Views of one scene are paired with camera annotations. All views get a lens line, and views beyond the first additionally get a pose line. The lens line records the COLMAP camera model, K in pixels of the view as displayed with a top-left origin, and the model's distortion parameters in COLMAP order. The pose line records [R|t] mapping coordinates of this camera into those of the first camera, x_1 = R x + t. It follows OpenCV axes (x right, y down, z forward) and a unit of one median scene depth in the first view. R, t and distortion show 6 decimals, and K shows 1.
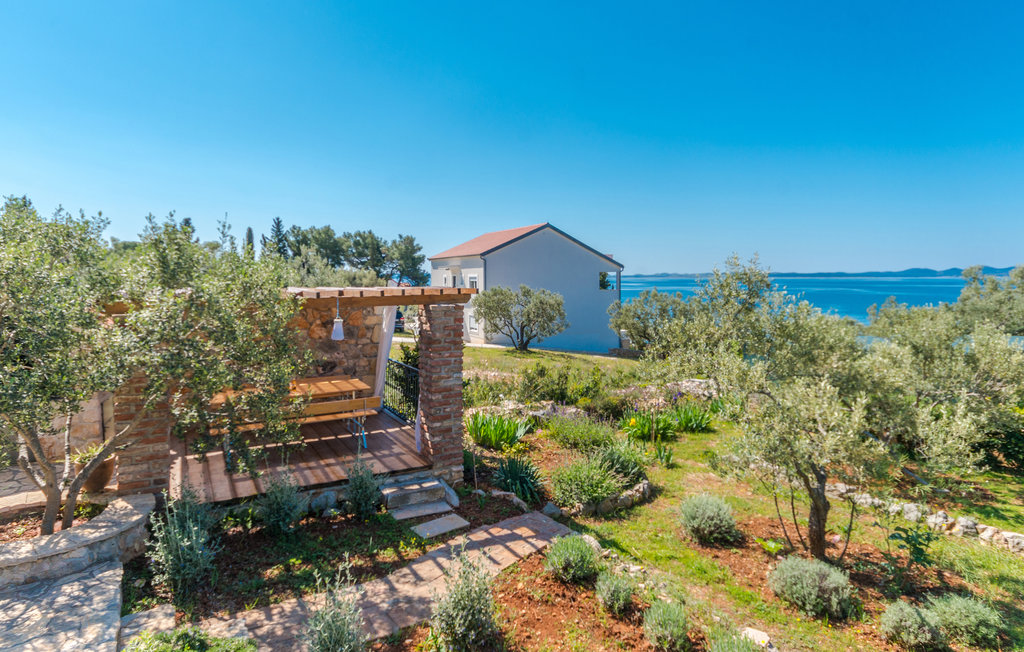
lens RADIAL K [[574.8, 0, 513.6], [0, 574.8, 323.7], [0, 0, 1]] dist [0.001433, 0.000160]
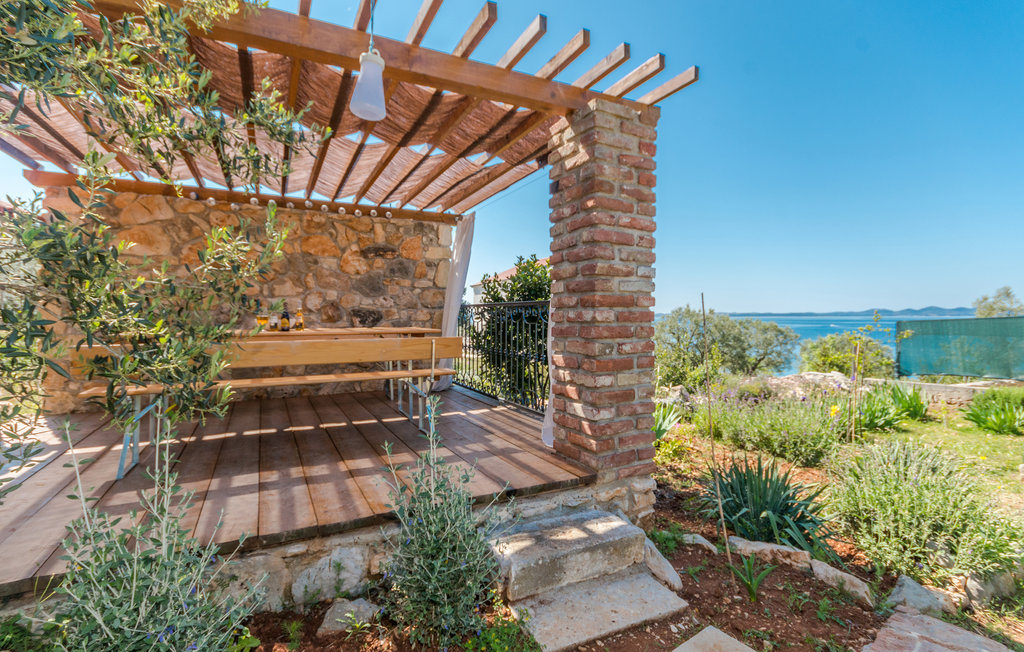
lens RADIAL K [[471.8, 0, 505.3], [0, 471.8, 342.0], [0, 0, 1]] dist [0.004389, 0.000186]
pose [[0.998258, -0.002213, -0.058961, -0.184045], [0.000537, 0.999596, -0.028426, 0.154522], [0.059000, 0.028345, 0.997856, 0.636922]]
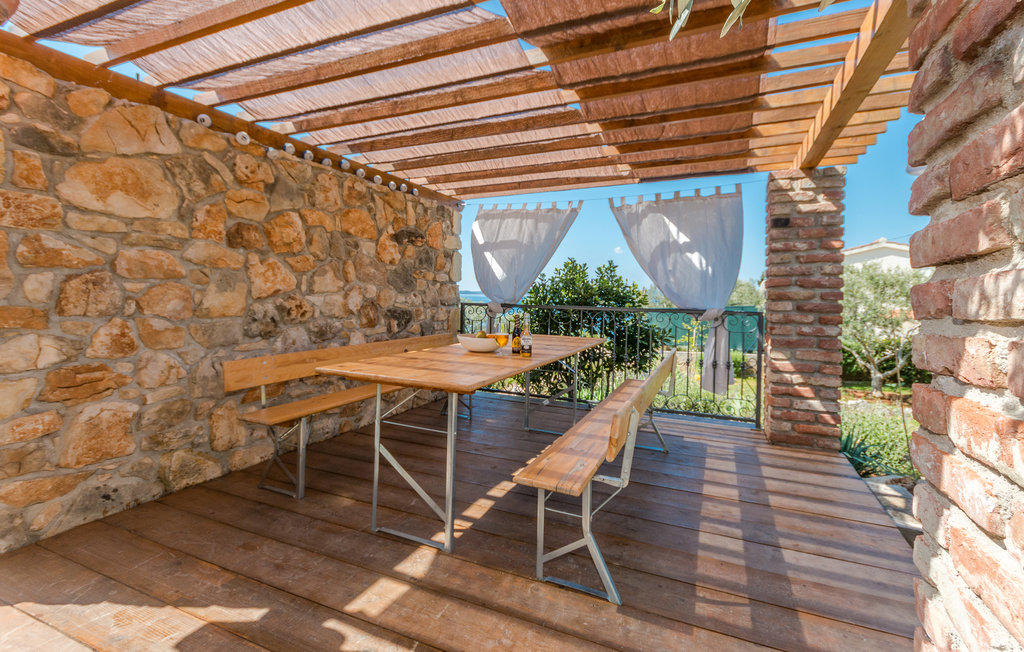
lens RADIAL K [[465.7, 0, 516.3], [0, 465.7, 317.7], [0, 0, 1]] dist [0.012715, 0.000249]
pose [[0.811907, -0.018359, 0.583498, -0.642132], [0.033514, 0.999323, -0.015190, 0.109114], [-0.582824, 0.031888, 0.811973, 0.800180]]
